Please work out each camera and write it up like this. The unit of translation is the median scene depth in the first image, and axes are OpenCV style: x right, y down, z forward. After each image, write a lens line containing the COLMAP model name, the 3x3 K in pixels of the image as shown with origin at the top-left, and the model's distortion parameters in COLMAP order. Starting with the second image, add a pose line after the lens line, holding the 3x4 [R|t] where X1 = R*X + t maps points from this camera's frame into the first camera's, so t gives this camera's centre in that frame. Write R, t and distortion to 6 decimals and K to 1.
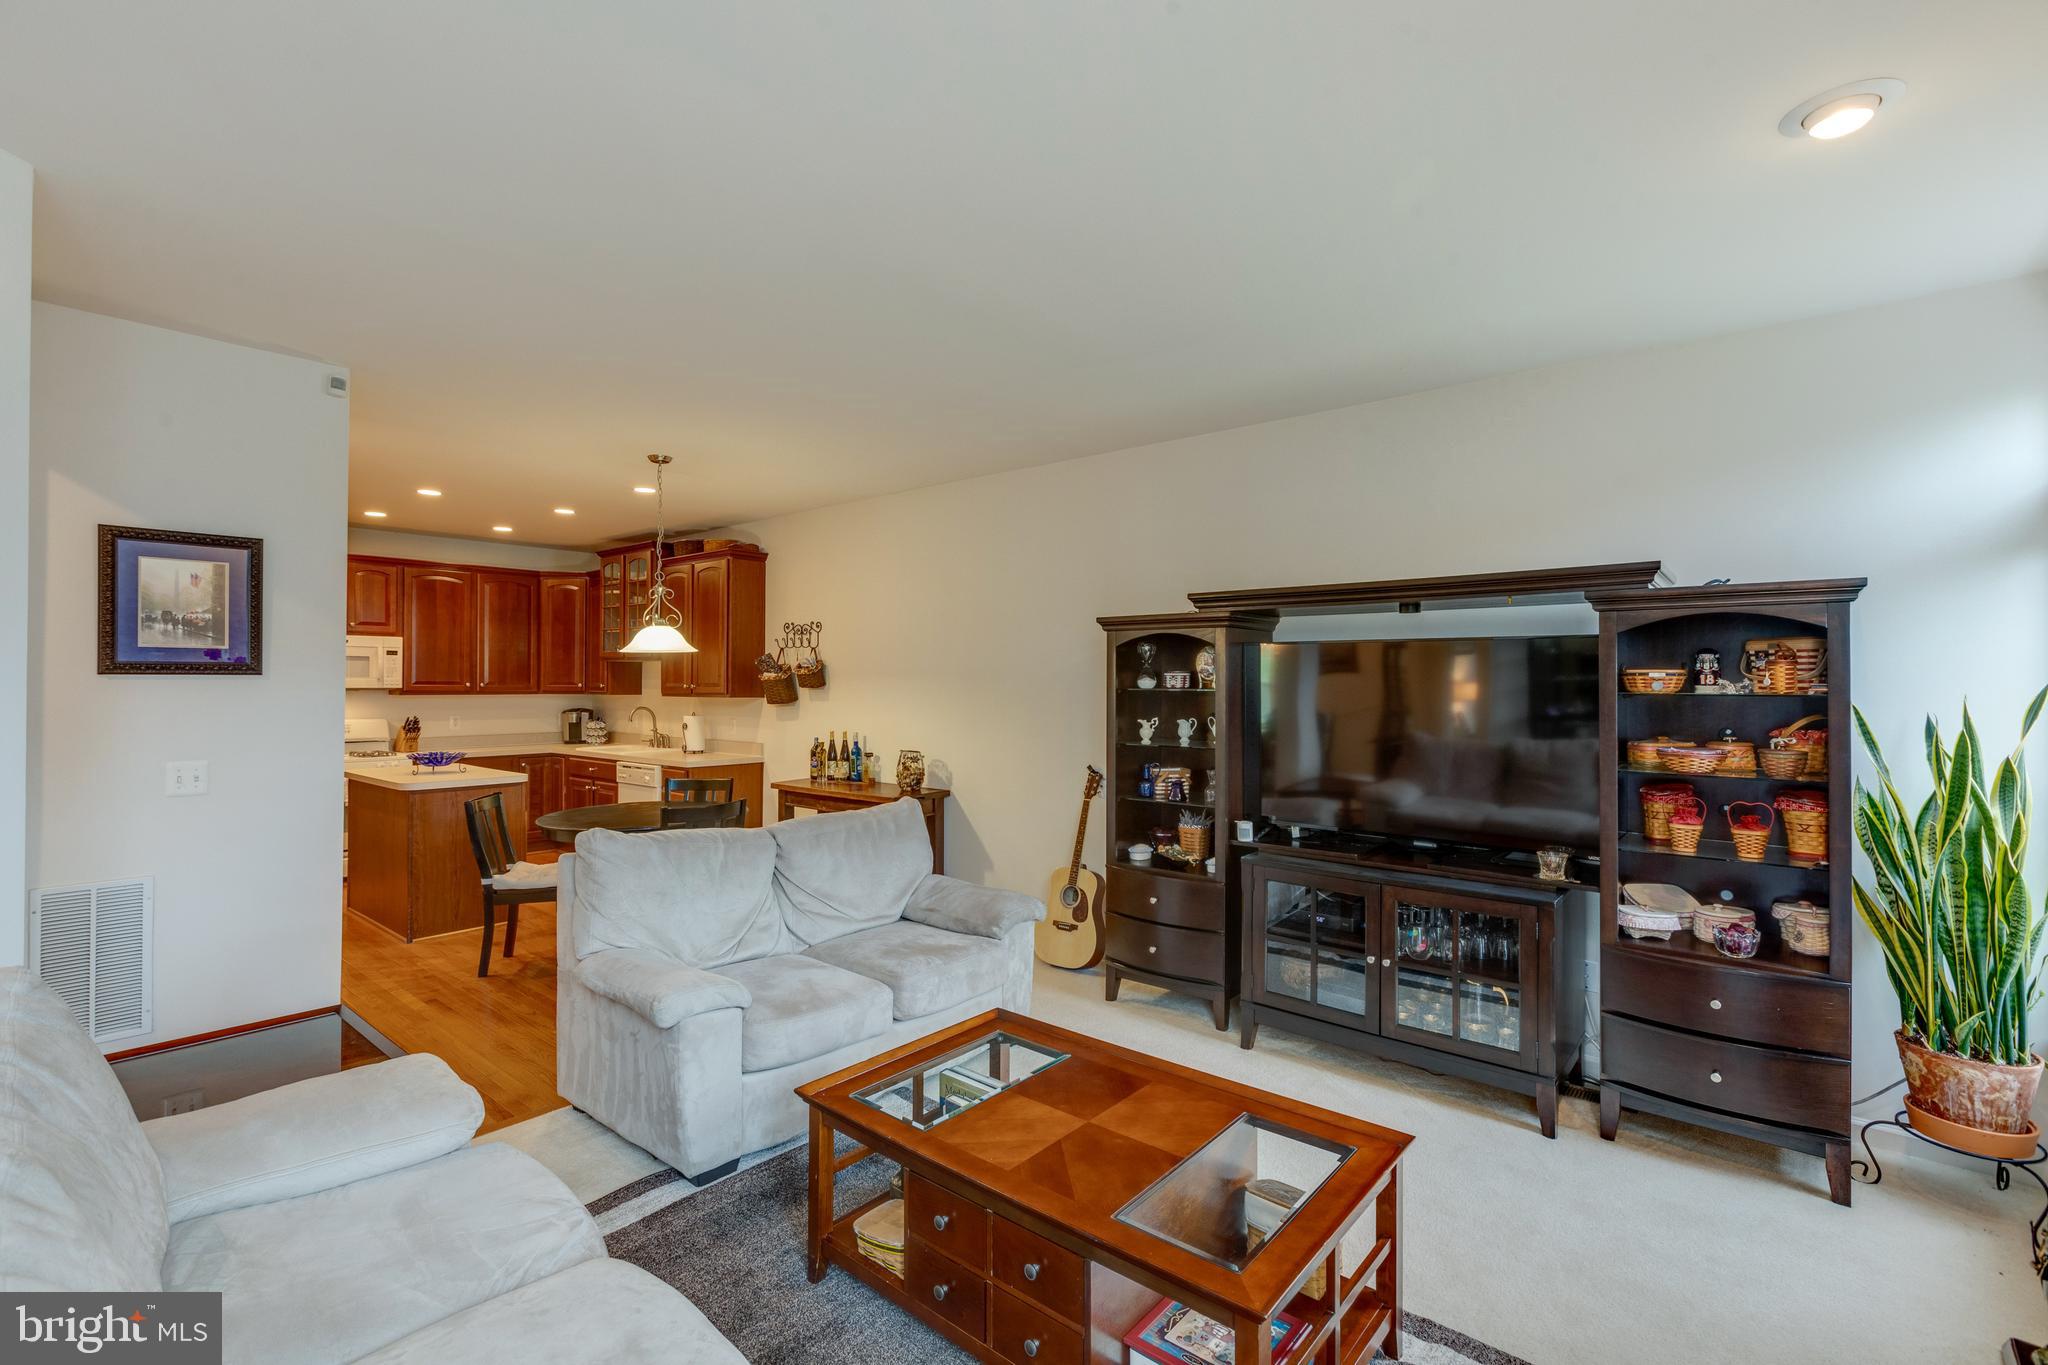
lens RADIAL K [[906.3, 0, 1024.0], [0, 906.3, 682.5], [0, 0, 1]] dist [0.002520, -0.003677]
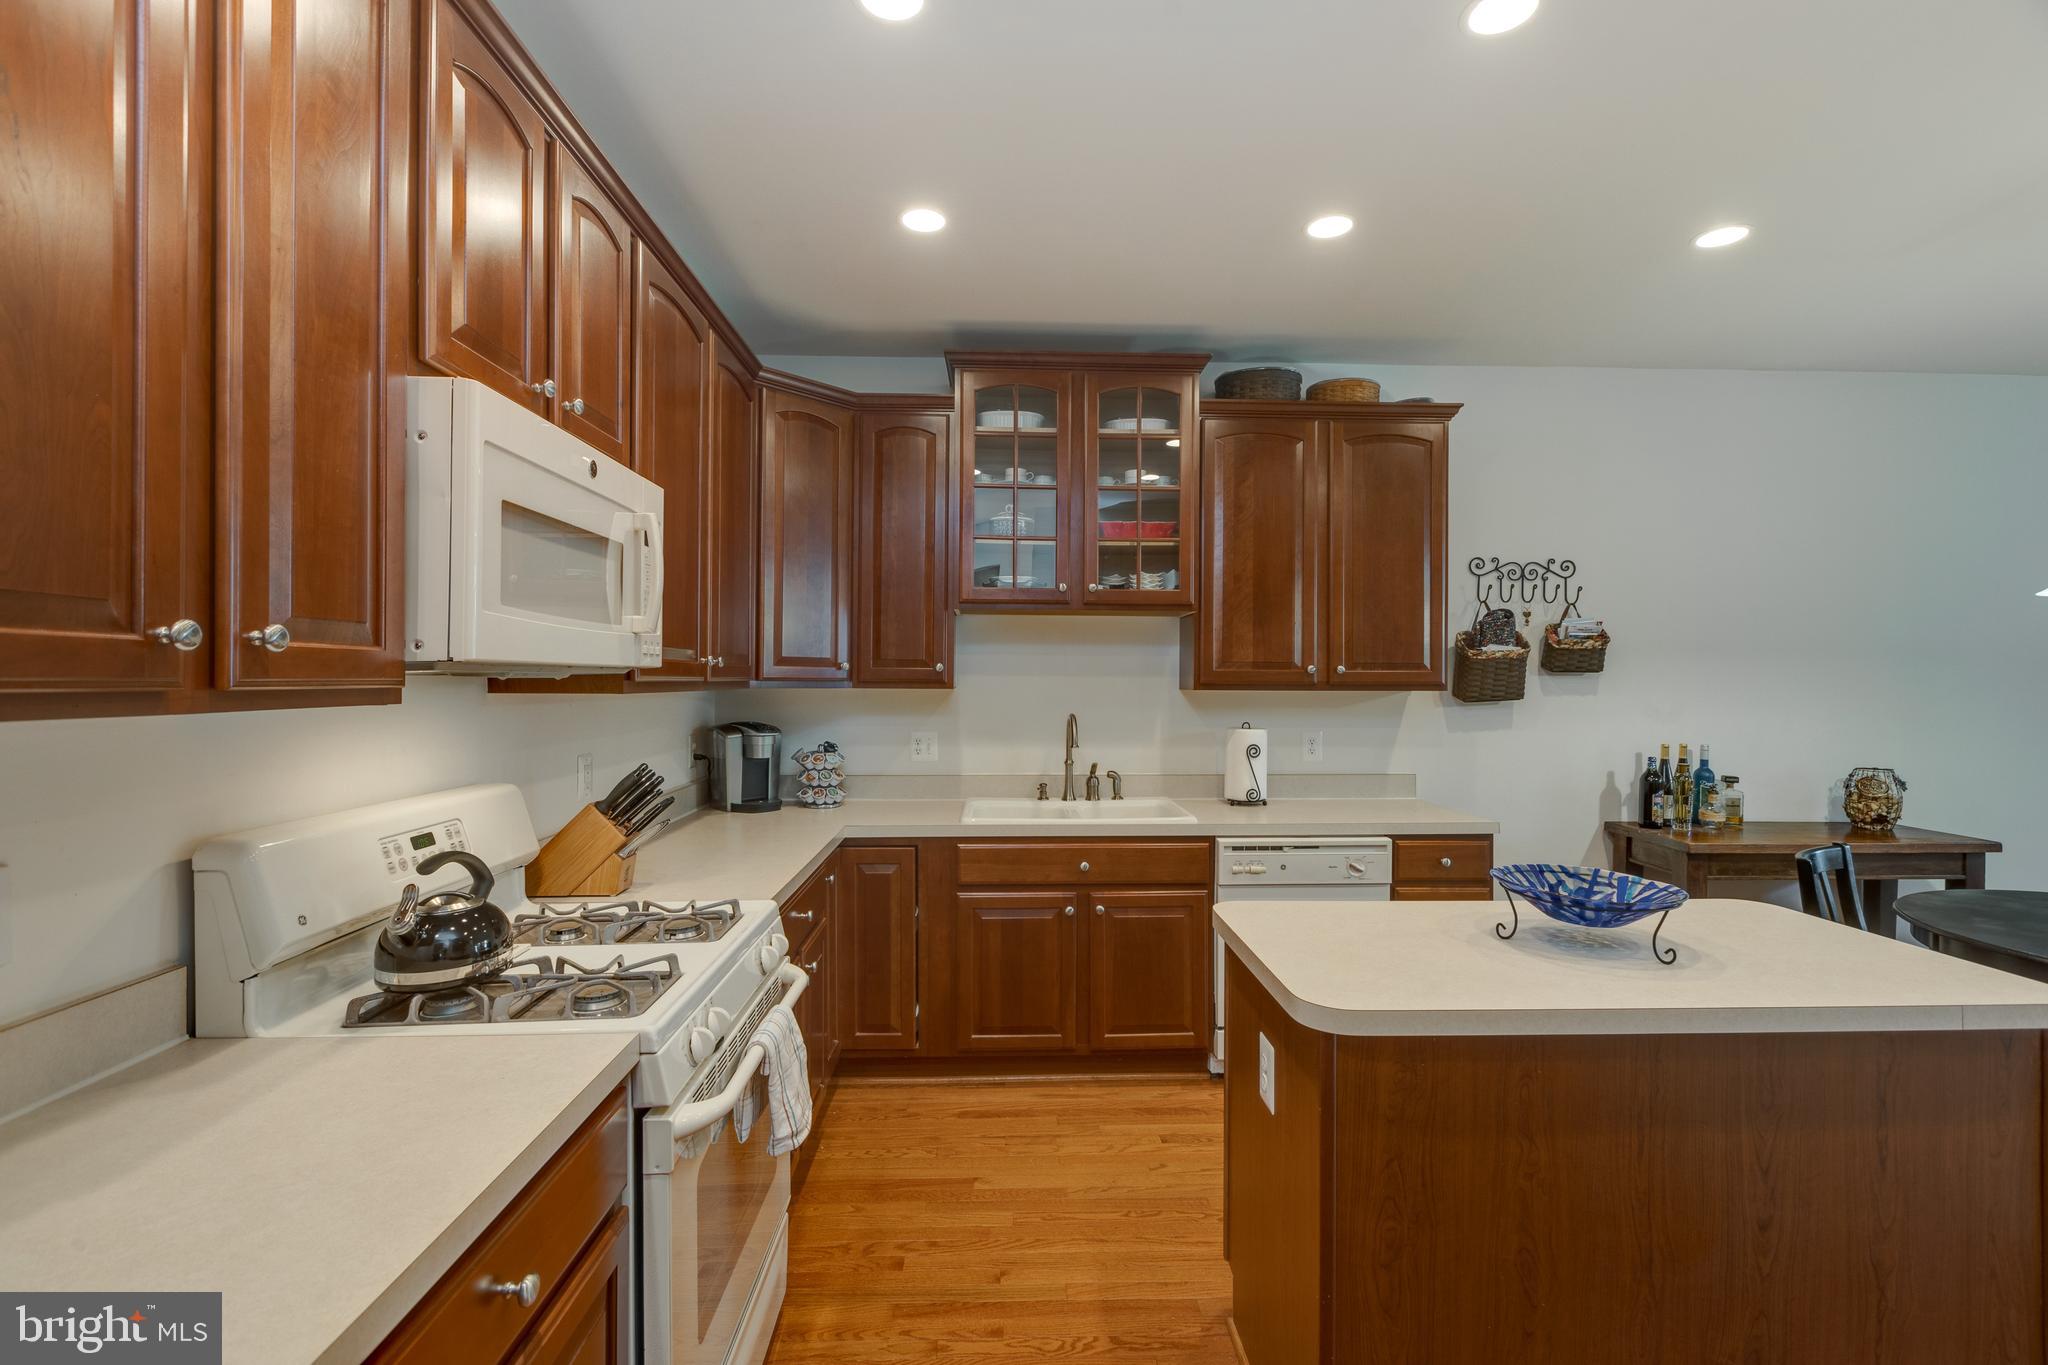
lens RADIAL K [[906.3, 0, 1024.0], [0, 906.3, 682.5], [0, 0, 1]] dist [0.002520, -0.003677]
pose [[0.741749, -0.003081, 0.670670, -0.796075], [-0.003130, 0.999963, 0.008055, 0.007710], [-0.670670, -0.008074, 0.741712, 0.720868]]
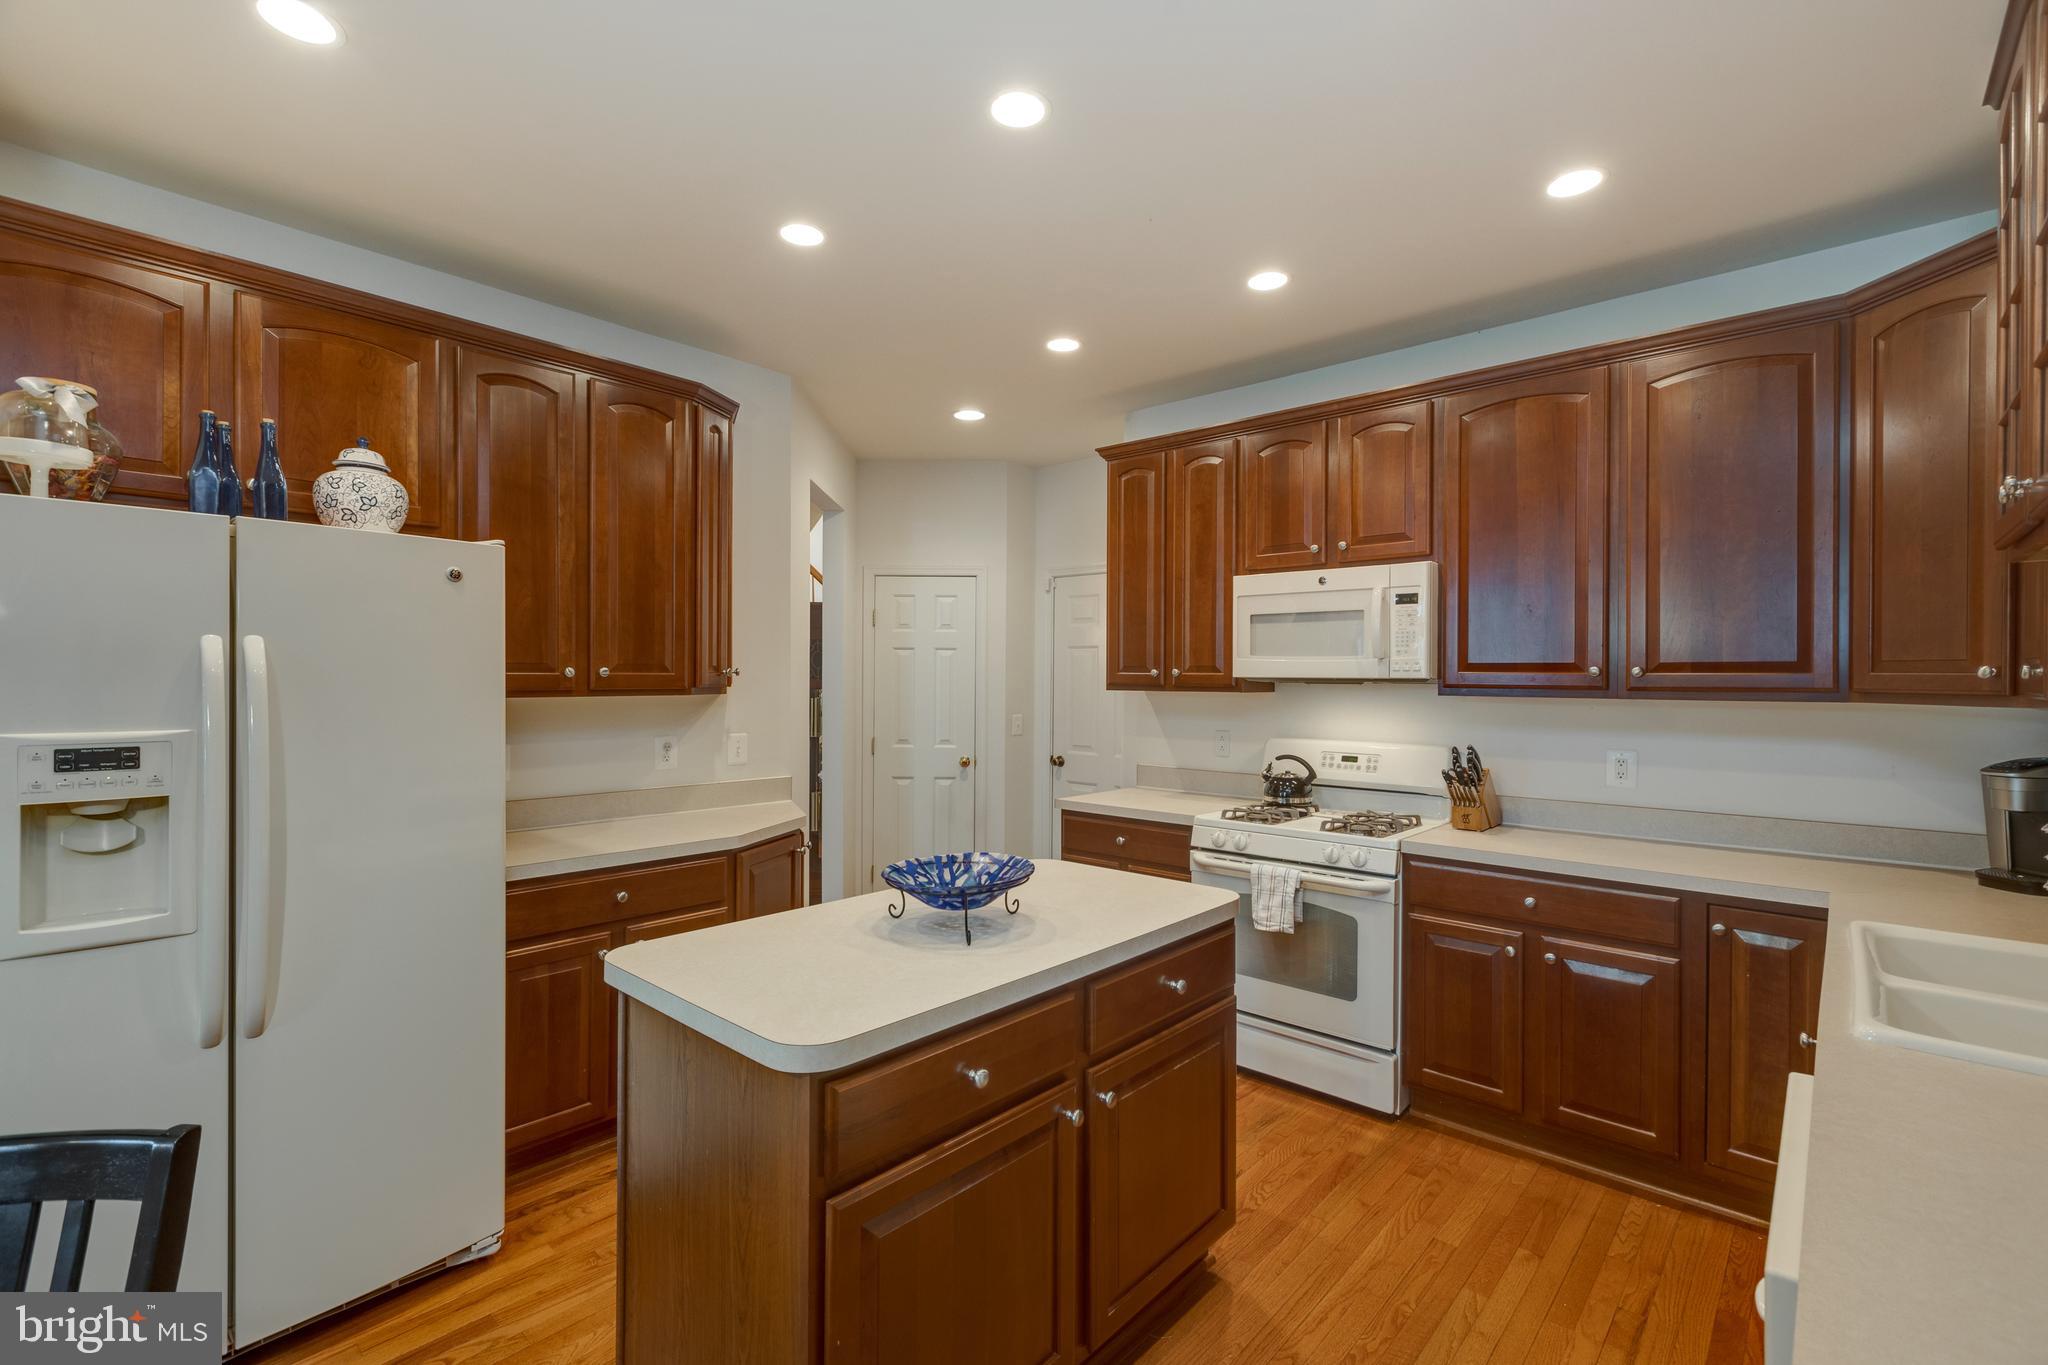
lens RADIAL K [[906.3, 0, 1024.0], [0, 906.3, 682.5], [0, 0, 1]] dist [0.002520, -0.003677]
pose [[-0.033571, 0.002436, -0.999433, -0.251885], [-0.003663, 0.999990, 0.002560, 0.007353], [0.999430, 0.003747, -0.033562, 0.828658]]
